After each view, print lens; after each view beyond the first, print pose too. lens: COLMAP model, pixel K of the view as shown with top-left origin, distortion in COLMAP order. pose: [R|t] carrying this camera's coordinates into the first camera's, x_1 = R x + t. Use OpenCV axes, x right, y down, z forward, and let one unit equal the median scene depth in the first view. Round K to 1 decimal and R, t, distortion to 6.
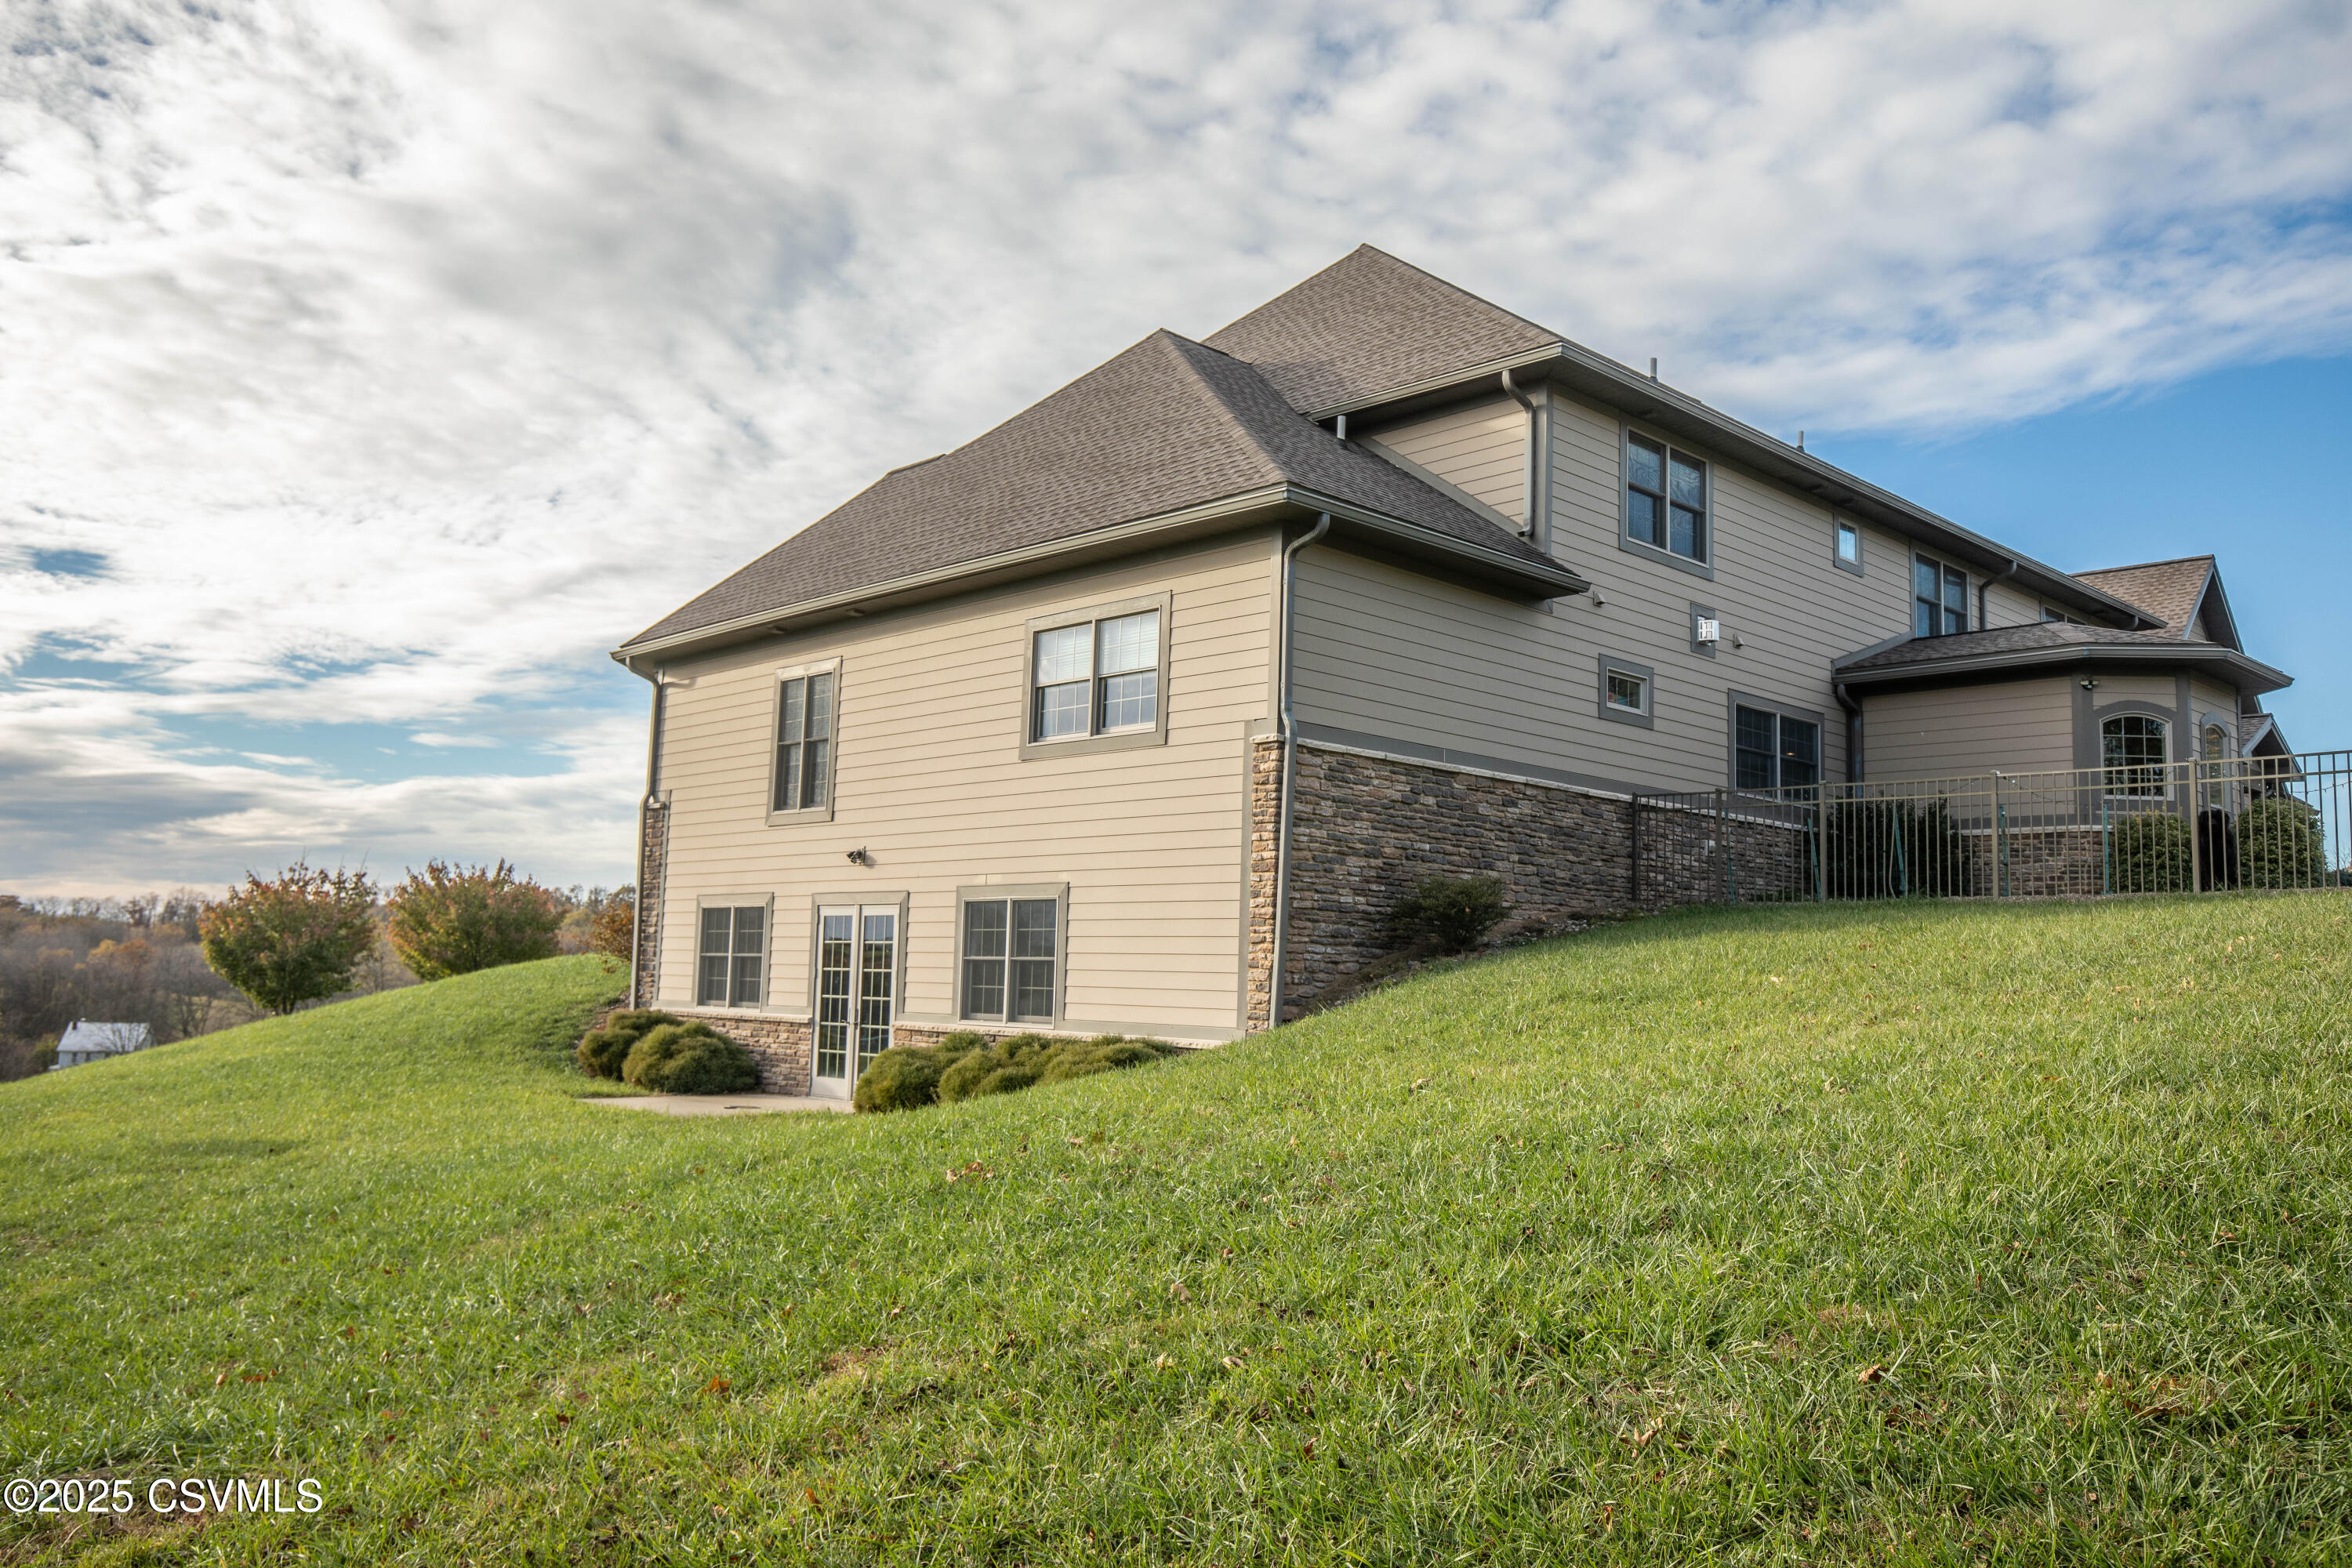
lens RADIAL K [[1771.1, 0, 1177.3], [0, 1771.1, 747.1], [0, 0, 1]] dist [0.054543, -0.001589]
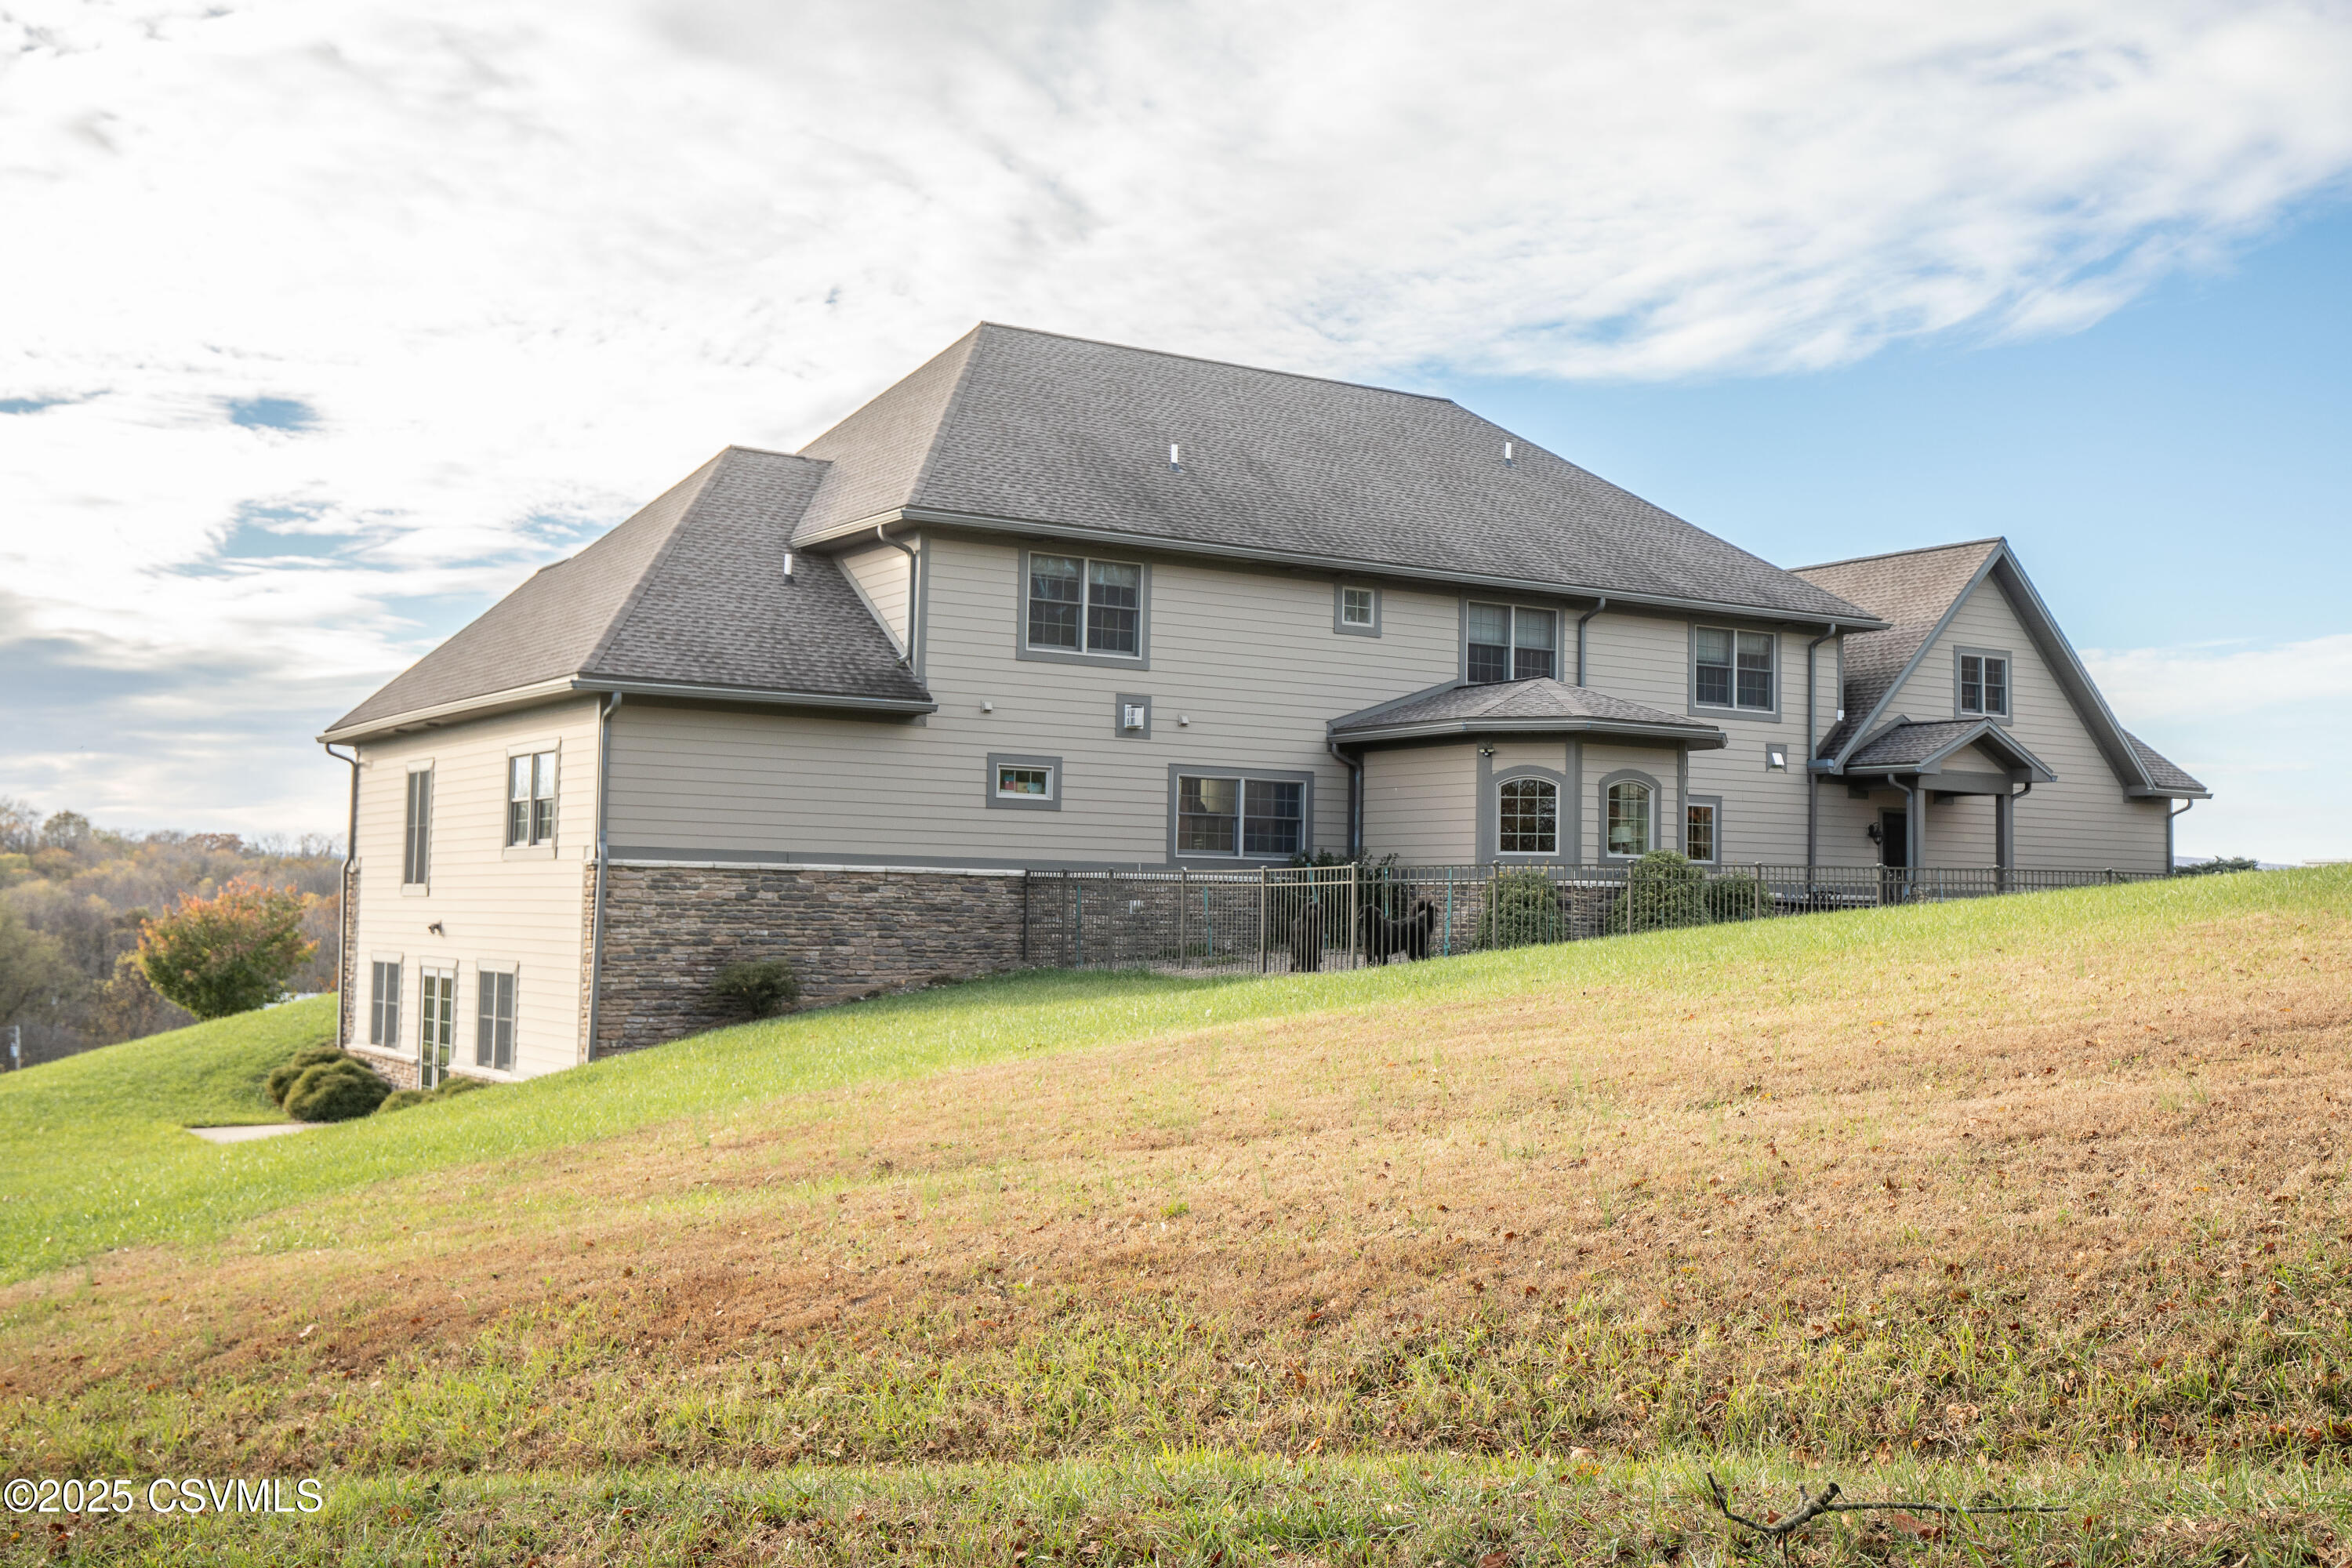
lens RADIAL K [[2447.9, 0, 1176.0], [0, 2447.9, 784.0], [0, 0, 1]] dist [0.107817, -0.007649]
pose [[0.979392, -0.024692, -0.200453, 0.622187], [0.039093, 0.996905, 0.068208, -0.125519], [0.198149, -0.074639, 0.977326, -0.516310]]
